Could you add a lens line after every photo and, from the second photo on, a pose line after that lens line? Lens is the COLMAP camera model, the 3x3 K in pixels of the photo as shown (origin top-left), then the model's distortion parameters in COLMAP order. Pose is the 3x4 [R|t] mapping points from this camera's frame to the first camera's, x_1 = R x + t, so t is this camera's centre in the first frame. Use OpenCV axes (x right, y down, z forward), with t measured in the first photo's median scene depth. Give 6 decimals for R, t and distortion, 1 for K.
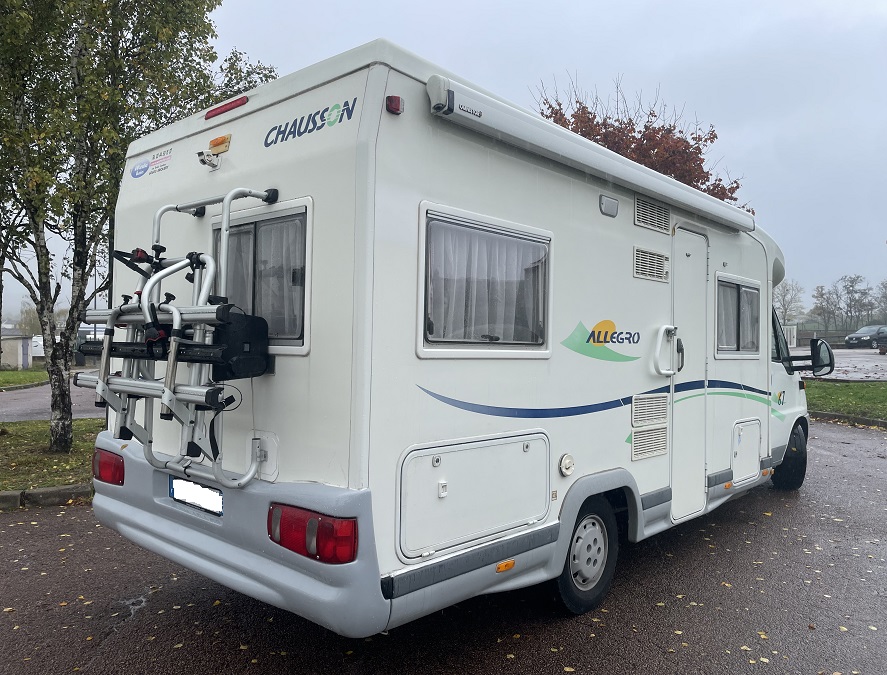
lens RADIAL K [[684.2, 0, 443.5], [0, 684.2, 337.5], [0, 0, 1]] dist [0.048861, 0.000708]
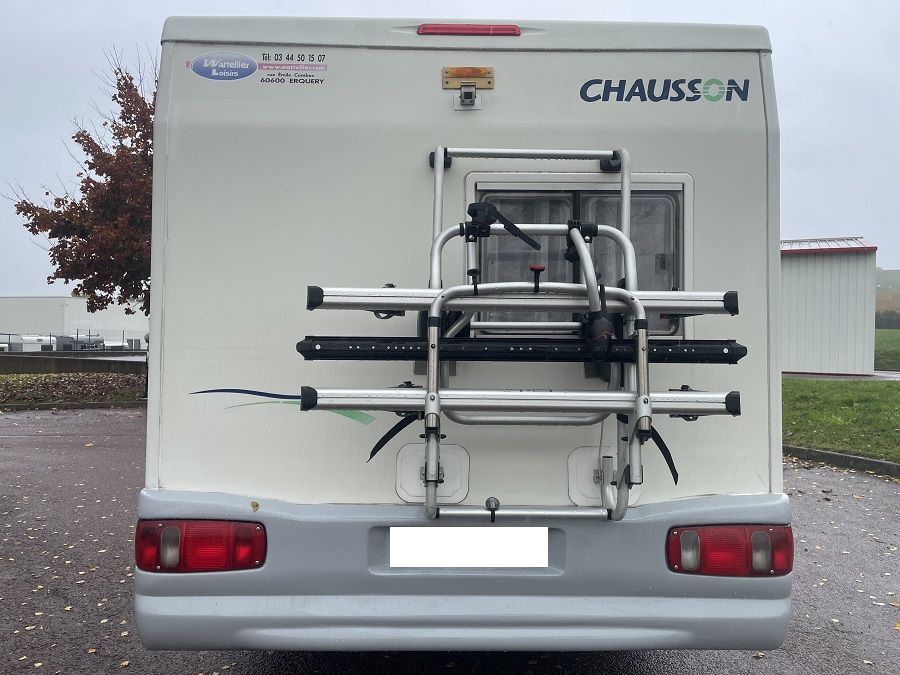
lens RADIAL K [[673.6, 0, 450.0], [0, 673.6, 337.5], [0, 0, 1]] dist [0.108670, -0.157053]
pose [[0.724641, 0.005486, 0.689104, -0.778969], [-0.000662, 0.999973, -0.007265, 0.009279], [-0.689126, 0.004808, 0.724626, 0.437182]]
